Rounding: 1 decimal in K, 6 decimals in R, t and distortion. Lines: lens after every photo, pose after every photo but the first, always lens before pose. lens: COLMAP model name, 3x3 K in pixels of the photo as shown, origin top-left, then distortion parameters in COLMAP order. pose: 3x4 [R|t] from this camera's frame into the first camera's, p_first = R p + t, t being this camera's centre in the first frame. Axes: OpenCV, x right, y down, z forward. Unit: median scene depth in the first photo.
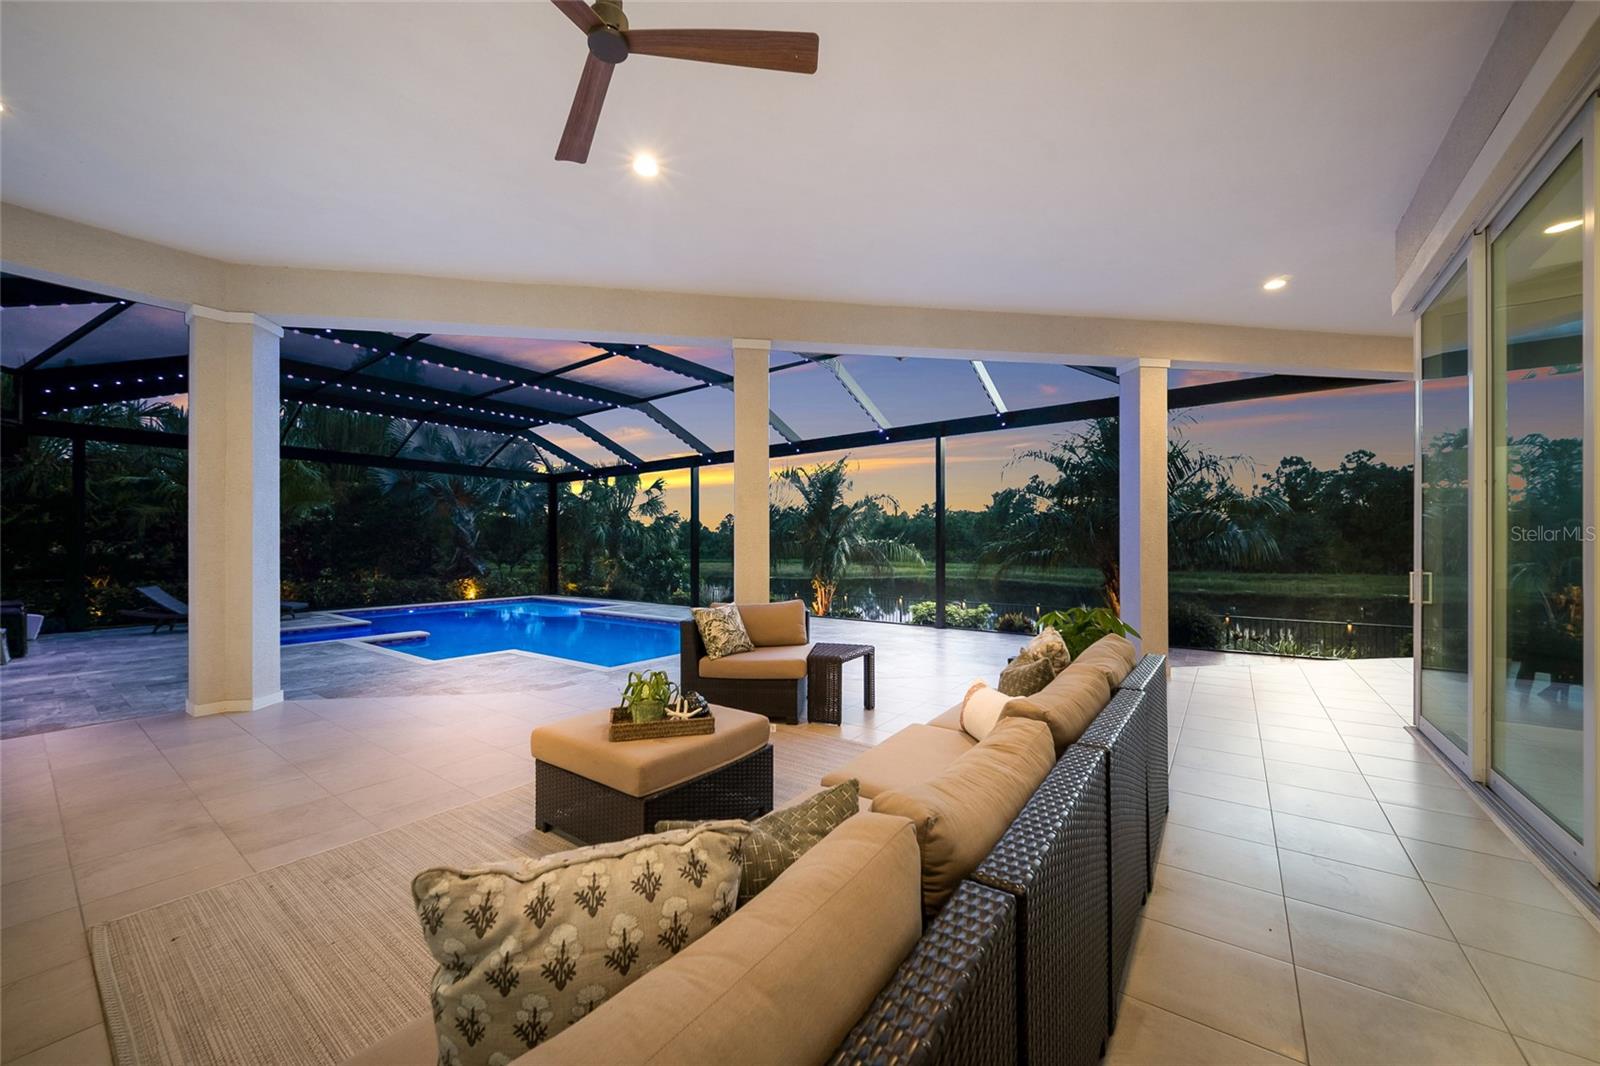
lens RADIAL K [[587.3, 0, 800.6], [0, 587.3, 544.5], [0, 0, 1]] dist [0.001554, 0.000089]
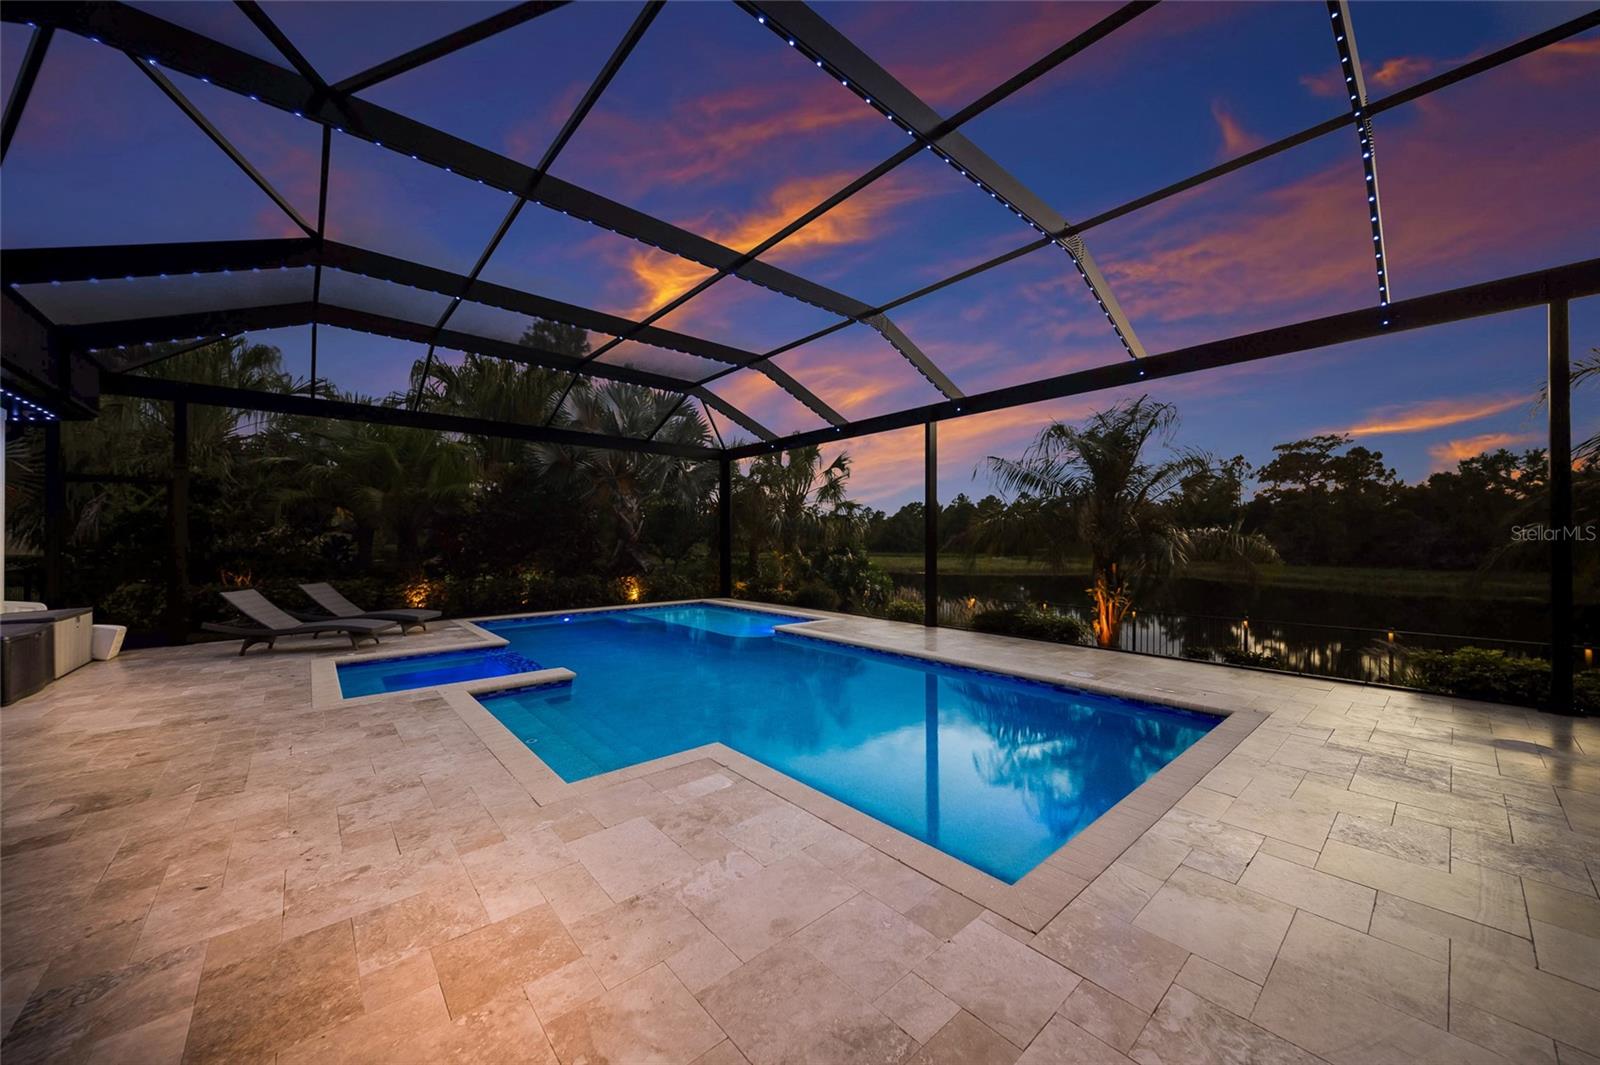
lens RADIAL K [[568.6, 0, 800.0], [0, 568.6, 532.5], [0, 0, 1]] dist [0.000649, 0.000314]
pose [[0.975031, -0.001986, -0.222059, -0.146455], [-0.000104, 0.999956, -0.009402, 0.002652], [0.222068, 0.009191, 0.974988, 0.256034]]
